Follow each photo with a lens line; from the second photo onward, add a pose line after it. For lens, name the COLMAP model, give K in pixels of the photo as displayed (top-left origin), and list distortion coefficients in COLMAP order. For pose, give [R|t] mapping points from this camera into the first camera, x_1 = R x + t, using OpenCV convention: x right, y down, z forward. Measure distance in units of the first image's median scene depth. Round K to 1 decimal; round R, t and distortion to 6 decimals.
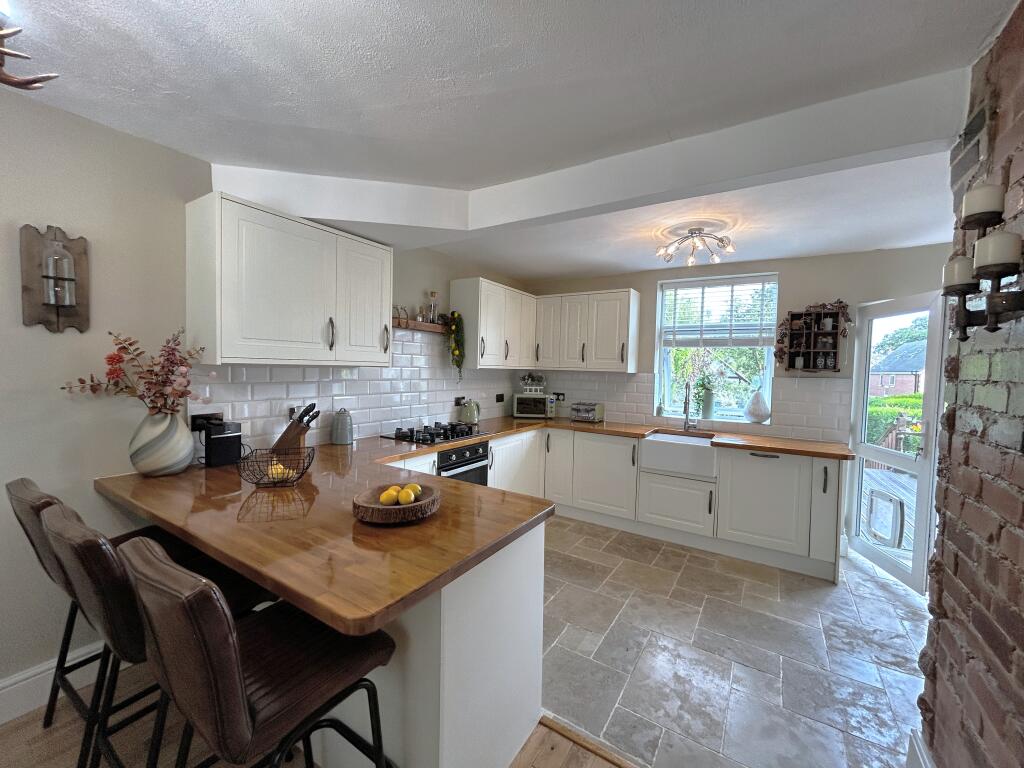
lens RADIAL K [[413.3, 0, 508.9], [0, 413.3, 383.2], [0, 0, 1]] dist [-0.003614, 0.001720]
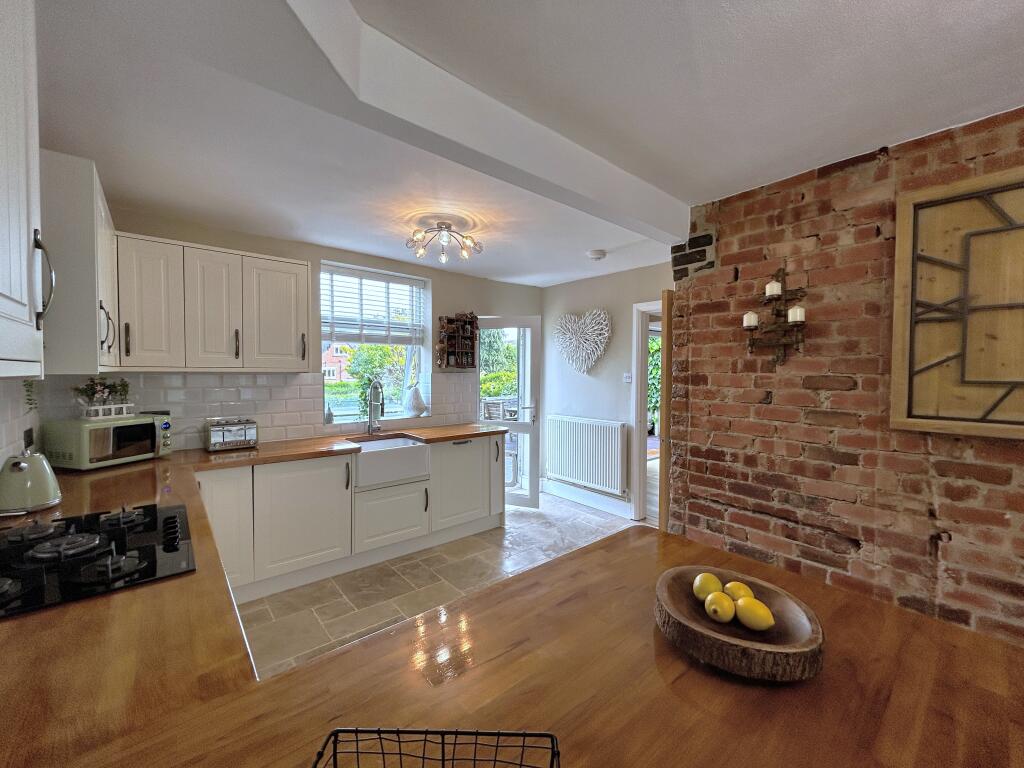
lens RADIAL K [[413.3, 0, 508.7], [0, 413.3, 381.6], [0, 0, 1]] dist [-0.003614, 0.001720]
pose [[0.299633, -0.048360, 0.952828, -0.405206], [0.041313, 0.998435, 0.037683, -0.028245], [-0.953160, 0.028073, 0.301162, 0.515214]]
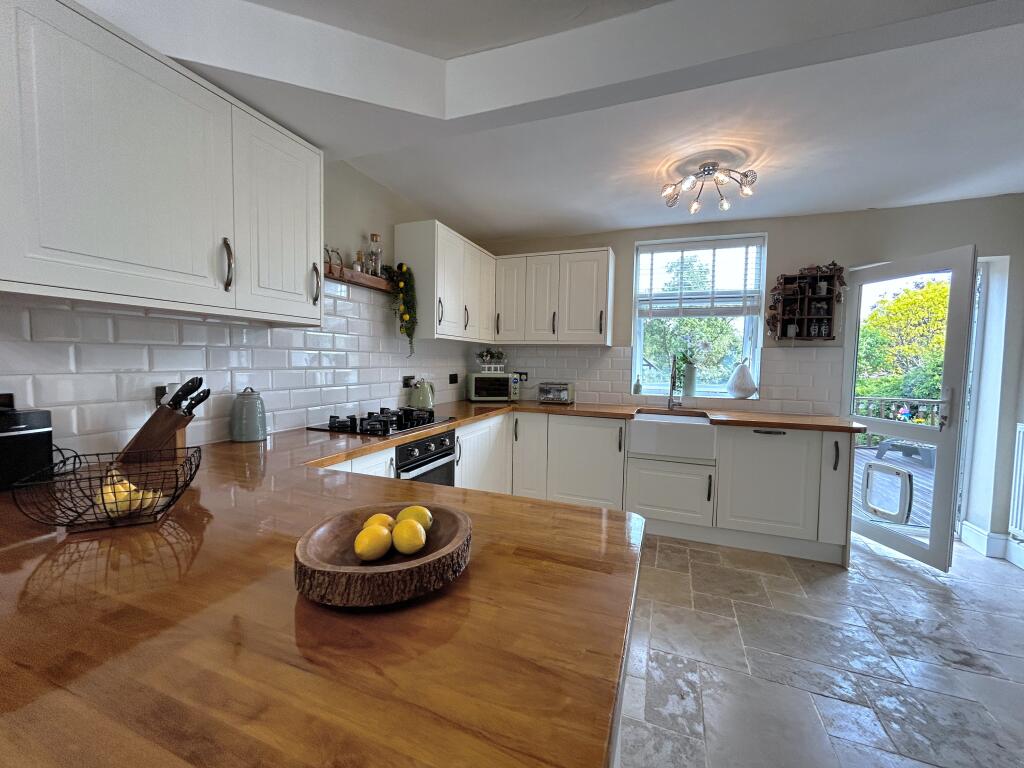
lens RADIAL K [[413.3, 0, 509.2], [0, 413.3, 382.6], [0, 0, 1]] dist [-0.003614, 0.001720]
pose [[0.980780, -0.019153, 0.194174, -0.102543], [0.015219, 0.999648, 0.021733, 0.038508], [-0.194522, -0.018360, 0.980726, 0.228029]]
